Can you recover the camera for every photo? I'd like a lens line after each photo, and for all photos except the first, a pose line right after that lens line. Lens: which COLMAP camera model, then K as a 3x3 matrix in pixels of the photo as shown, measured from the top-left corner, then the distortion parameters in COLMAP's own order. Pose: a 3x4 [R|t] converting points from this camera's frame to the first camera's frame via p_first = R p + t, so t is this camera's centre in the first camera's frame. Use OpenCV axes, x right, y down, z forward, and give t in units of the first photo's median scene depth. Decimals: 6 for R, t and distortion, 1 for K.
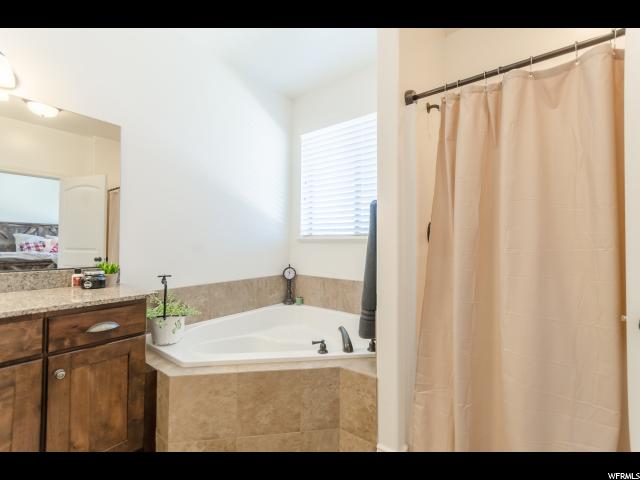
lens RADIAL K [[278.9, 0, 320.0], [0, 278.9, 240.0], [0, 0, 1]] dist [0.000137, 0.000020]
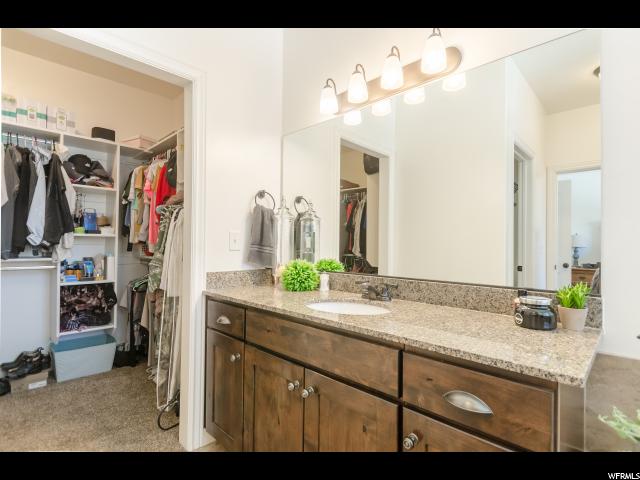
lens RADIAL K [[327.3, 0, 320.0], [0, 327.3, 240.0], [0, 0, 1]] dist [-0.001363, -0.000280]
pose [[-0.147713, -0.023747, -0.988745, -0.088285], [0.004266, 0.999687, -0.024647, 0.009289], [0.989021, -0.007858, -0.147565, 0.796507]]
